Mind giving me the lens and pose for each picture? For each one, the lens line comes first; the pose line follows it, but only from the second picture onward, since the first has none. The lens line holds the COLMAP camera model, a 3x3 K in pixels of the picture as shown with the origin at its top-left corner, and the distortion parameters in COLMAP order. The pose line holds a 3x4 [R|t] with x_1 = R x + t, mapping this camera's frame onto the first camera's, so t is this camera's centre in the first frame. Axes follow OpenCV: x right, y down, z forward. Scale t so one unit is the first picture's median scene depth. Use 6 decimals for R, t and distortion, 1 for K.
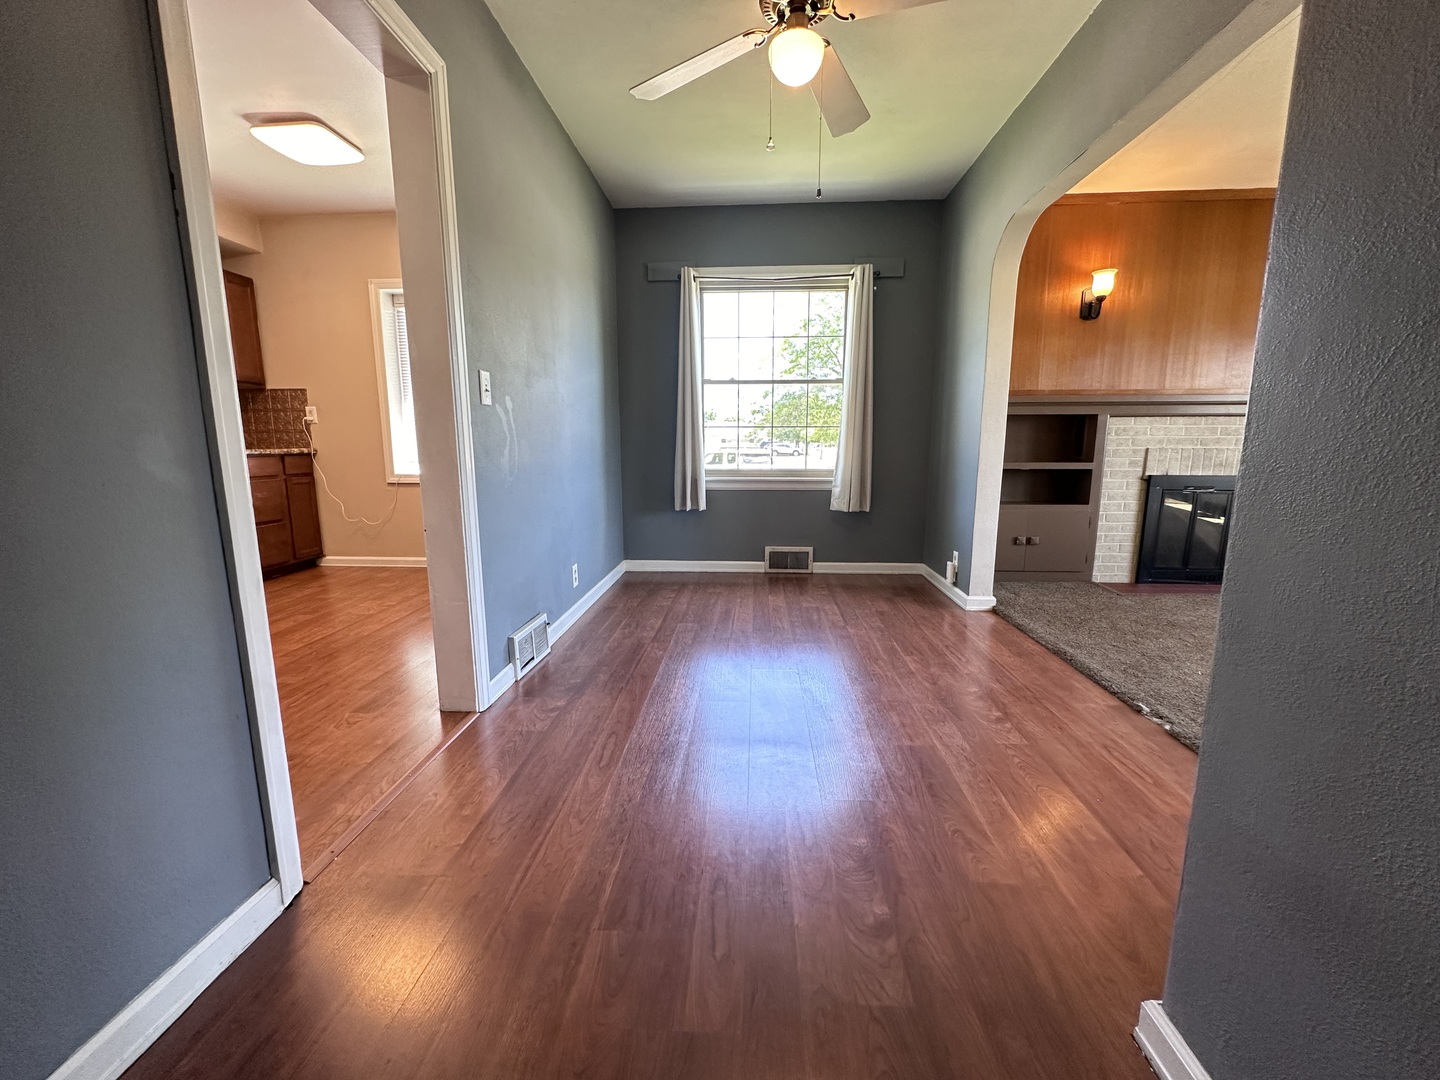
lens RADIAL K [[576.5, 0, 724.4], [0, 576.5, 537.5], [0, 0, 1]] dist [-0.004120, 0.000663]
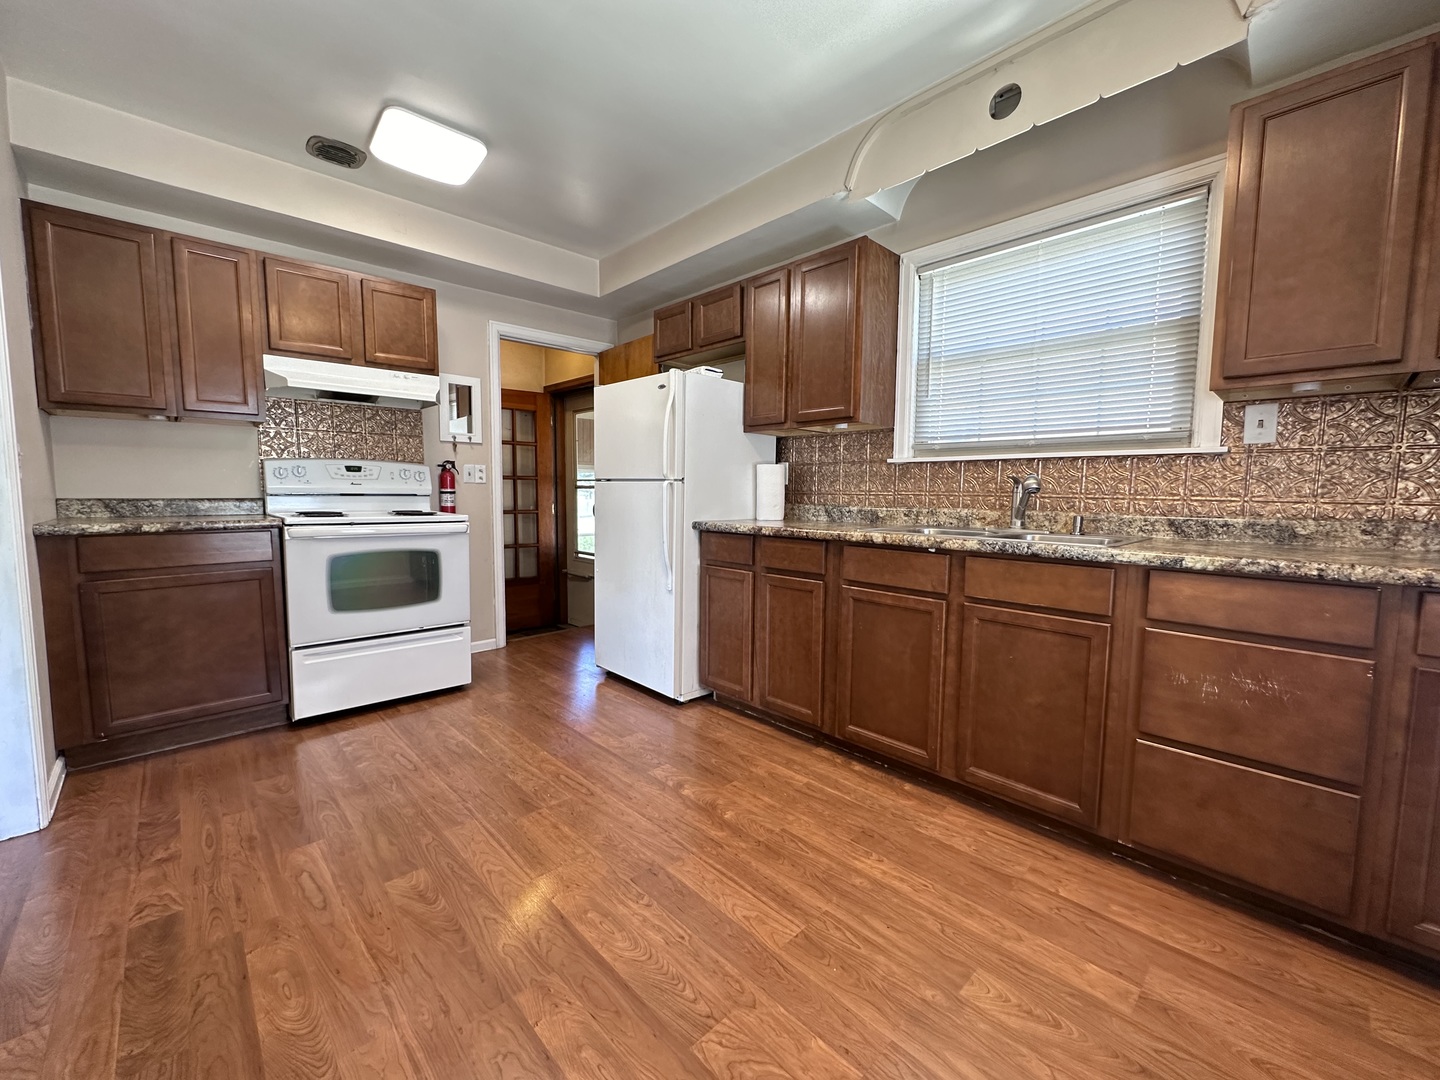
lens RADIAL K [[576.5, 0, 720.7], [0, 576.5, 537.3], [0, 0, 1]] dist [-0.004120, 0.000663]
pose [[-0.682458, 0.056635, -0.728727, -0.300622], [-0.125026, 0.973255, 0.192727, -0.173058], [0.720152, 0.222638, -0.657125, 0.890180]]
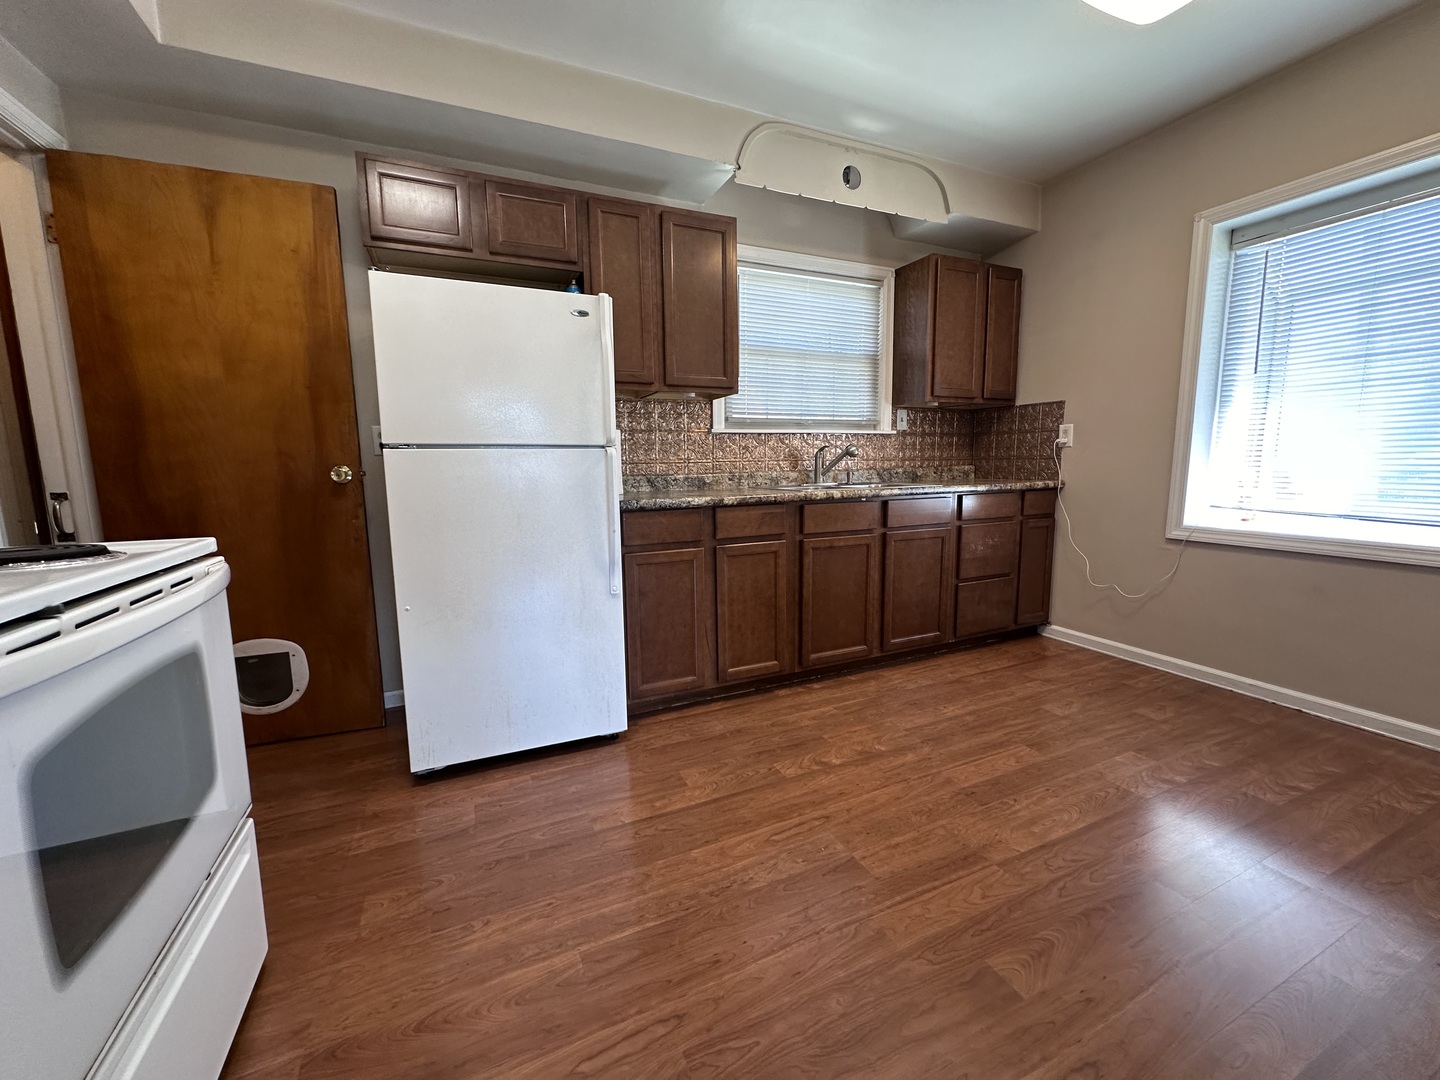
lens RADIAL K [[576.5, 0, 720.1], [0, 576.5, 537.2], [0, 0, 1]] dist [-0.004120, 0.000663]
pose [[0.464910, 0.112632, -0.878164, -0.265043], [-0.130003, 0.989808, 0.058127, -0.070363], [0.875761, 0.087140, 0.474814, 0.276803]]
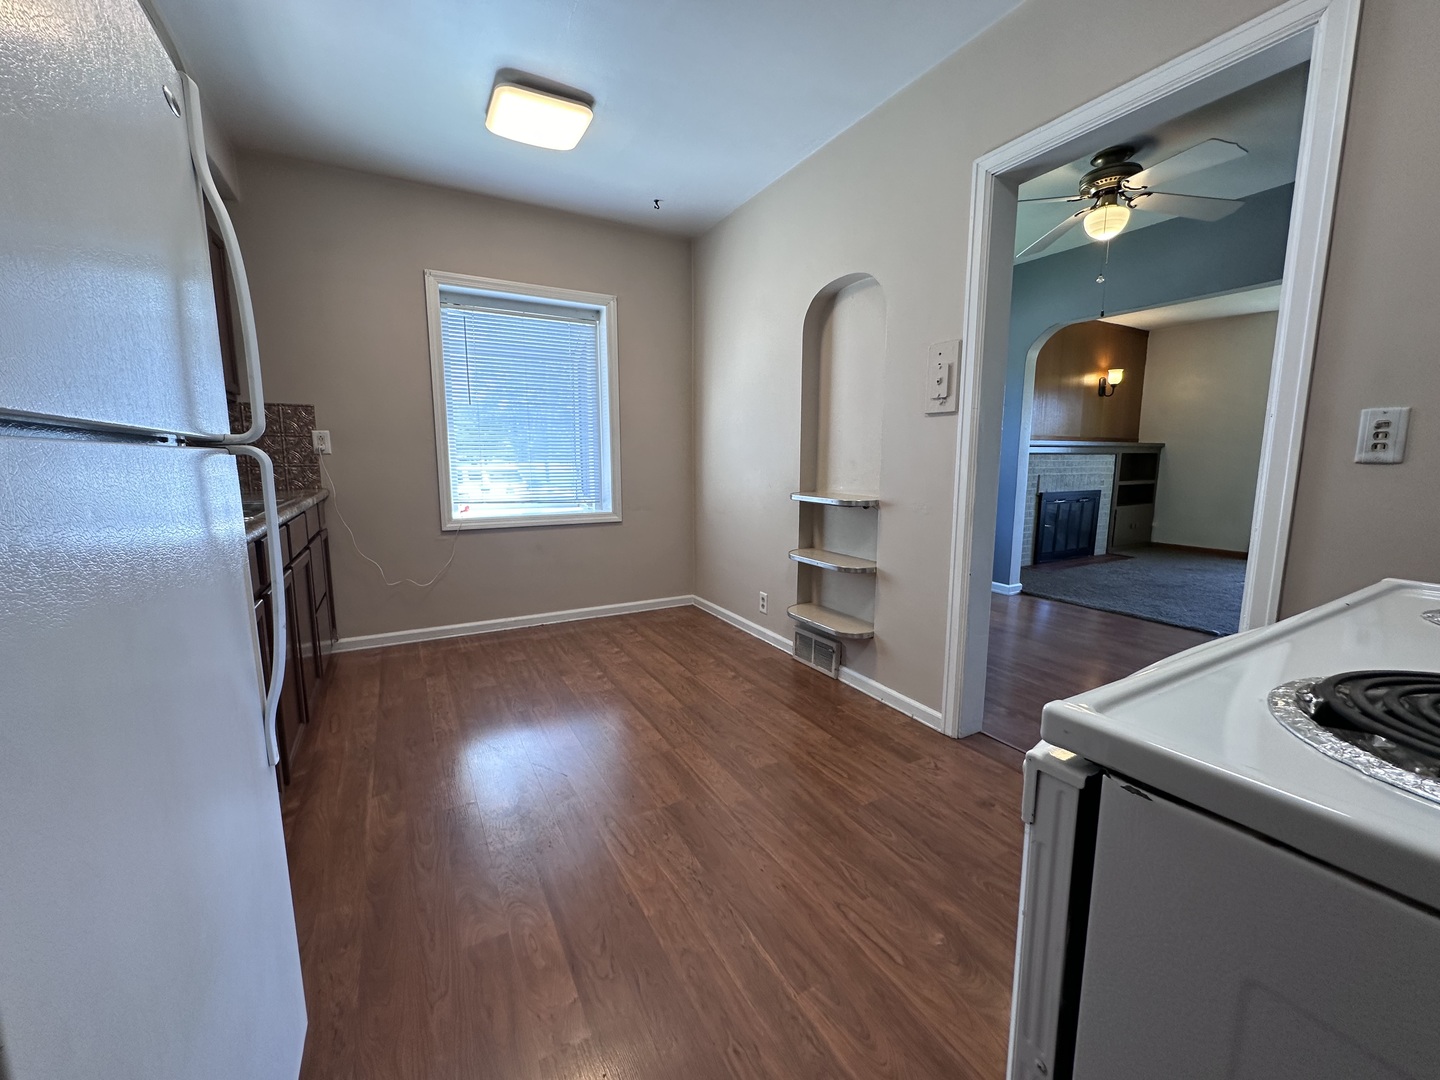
lens RADIAL K [[576.5, 0, 721.7], [0, 576.5, 540.5], [0, 0, 1]] dist [-0.004120, 0.000663]
pose [[0.843987, -0.075101, 0.531080, -0.695643], [0.084809, 0.996378, 0.006122, -0.056314], [-0.529617, 0.039873, 0.847299, 0.147686]]
